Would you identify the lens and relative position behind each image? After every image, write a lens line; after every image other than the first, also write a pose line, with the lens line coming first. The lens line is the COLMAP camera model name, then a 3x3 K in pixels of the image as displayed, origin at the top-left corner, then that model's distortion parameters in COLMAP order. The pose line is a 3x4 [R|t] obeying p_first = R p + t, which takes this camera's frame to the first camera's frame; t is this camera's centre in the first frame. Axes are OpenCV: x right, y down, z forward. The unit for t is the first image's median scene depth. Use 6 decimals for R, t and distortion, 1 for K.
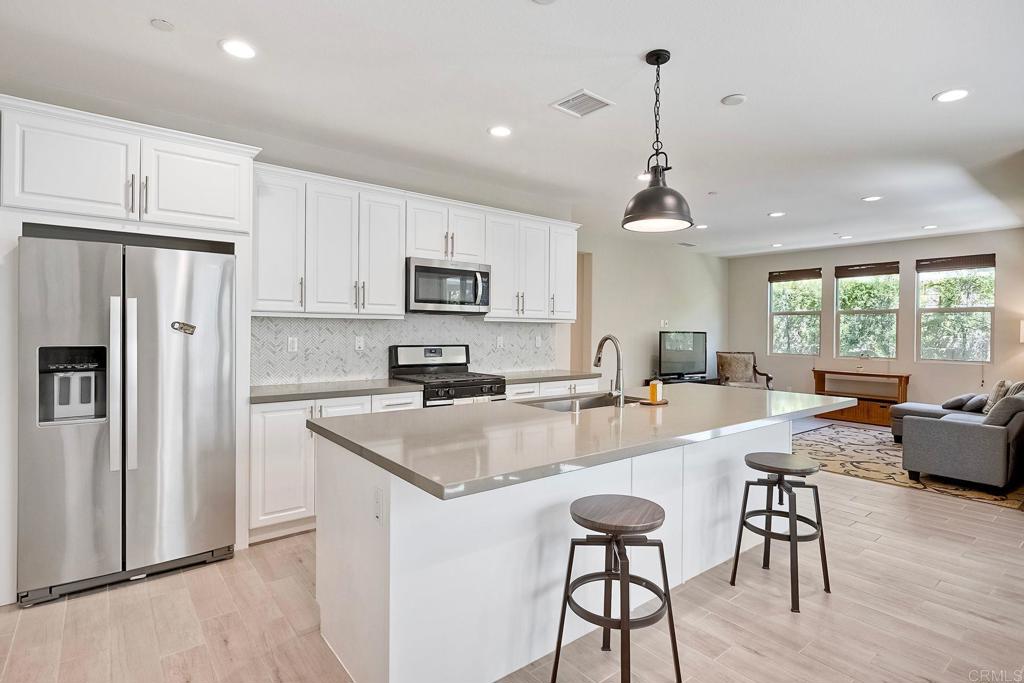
lens RADIAL K [[515.5, 0, 524.7], [0, 515.5, 331.8], [0, 0, 1]] dist [0.000795, -0.001767]
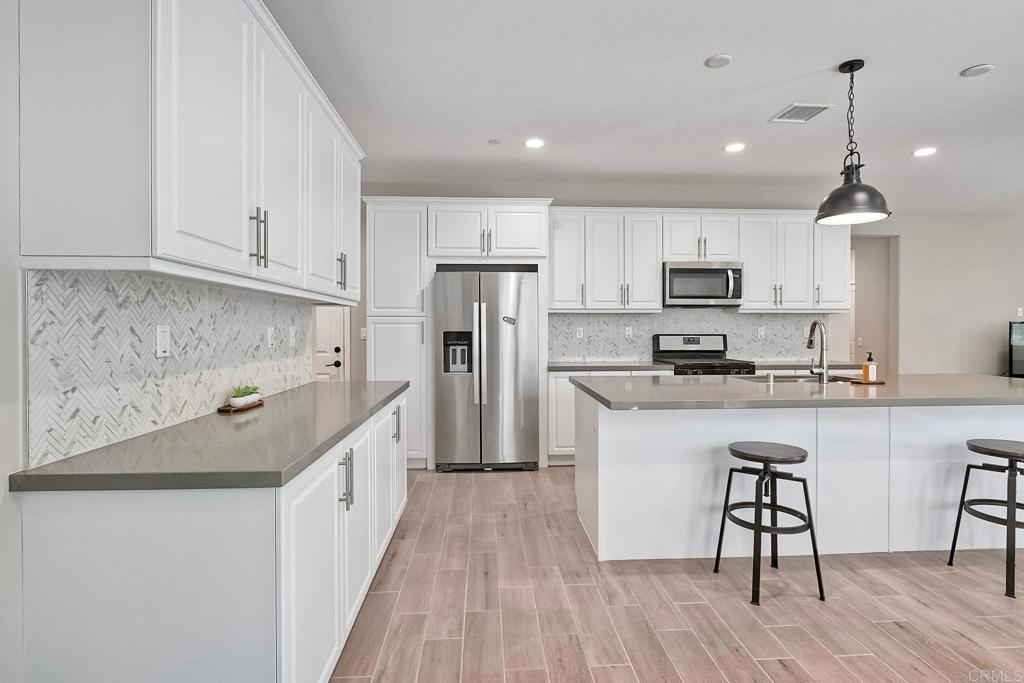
lens RADIAL K [[515.5, 0, 515.4], [0, 515.5, 335.2], [0, 0, 1]] dist [0.000795, -0.001767]
pose [[0.812001, -0.002653, -0.583651, 0.198116], [0.006993, 0.999962, 0.005183, 0.020453], [0.583615, -0.008290, 0.811988, -0.200835]]
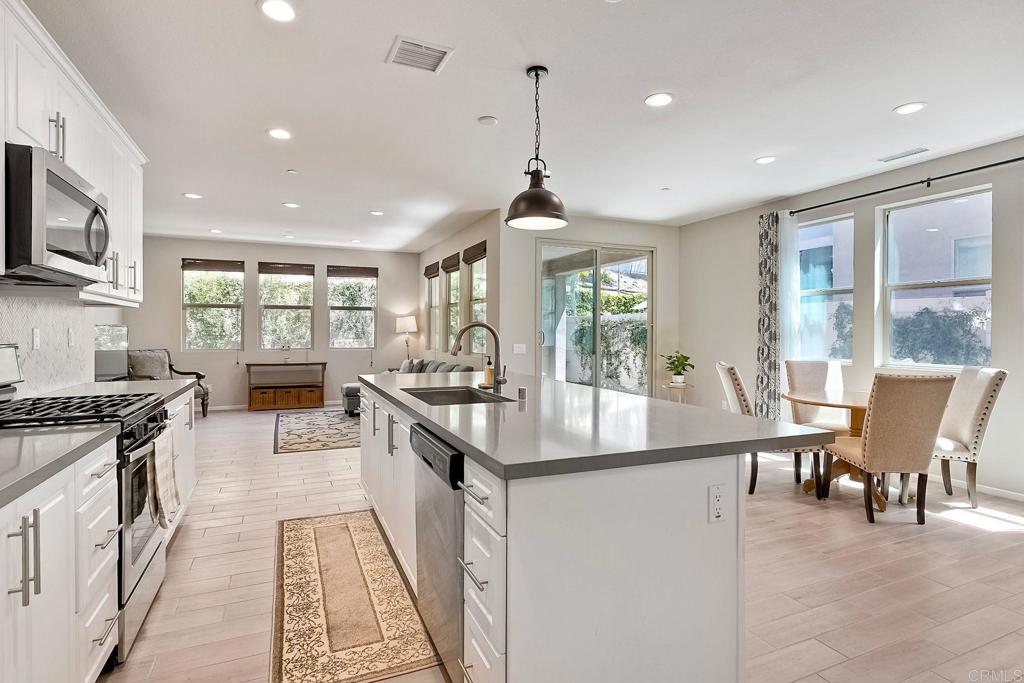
lens RADIAL K [[515.5, 0, 513.3], [0, 515.5, 335.0], [0, 0, 1]] dist [0.000795, -0.001767]
pose [[0.262185, -0.015205, 0.964898, -0.531277], [0.003369, 0.999884, 0.014841, 0.011164], [-0.965012, -0.000640, 0.262206, 0.483525]]
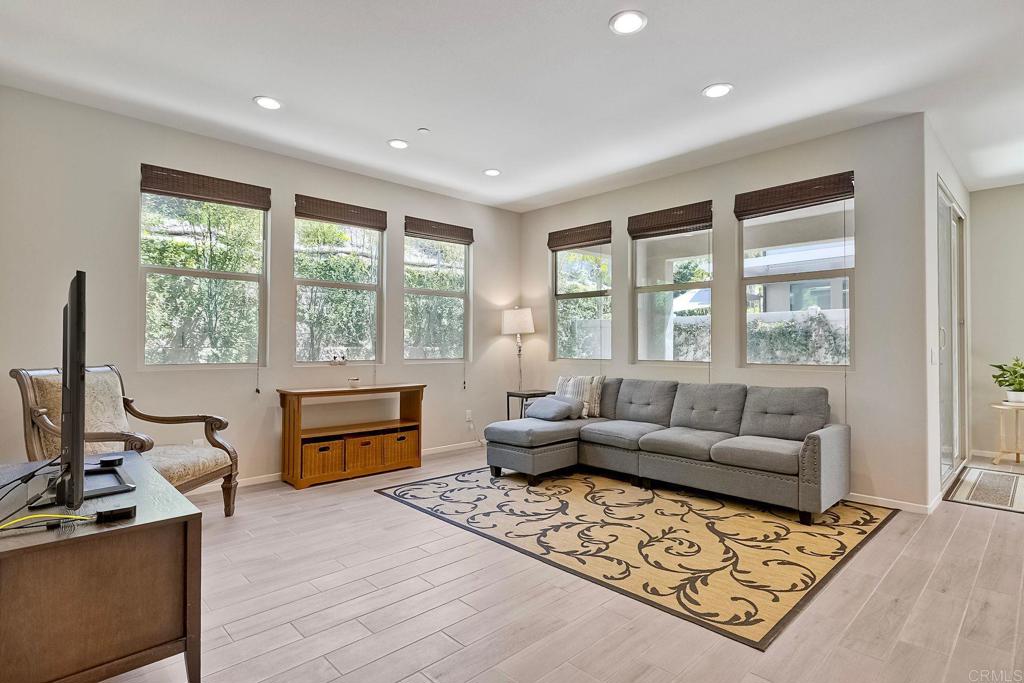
lens RADIAL K [[515.5, 0, 509.1], [0, 515.5, 336.9], [0, 0, 1]] dist [0.000795, -0.001767]
pose [[-0.083366, -0.001453, 0.996518, 0.102061], [-0.002689, 0.999996, 0.001233, 0.039272], [-0.996515, -0.002577, -0.083370, 1.677318]]
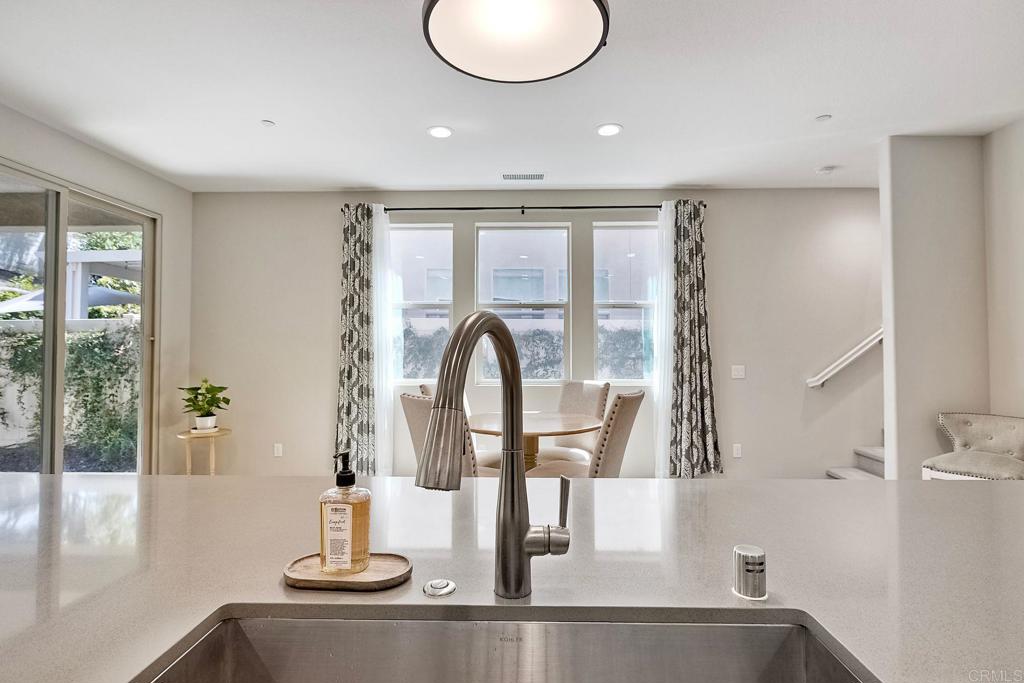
lens RADIAL K [[515.5, 0, 512.7], [0, 515.5, 333.9], [0, 0, 1]] dist [0.000795, -0.001767]
pose [[-0.765023, 0.010210, 0.643922, 0.011508], [-0.004661, 0.999760, -0.021391, 0.013401], [-0.643986, -0.019366, -0.764792, 0.818188]]
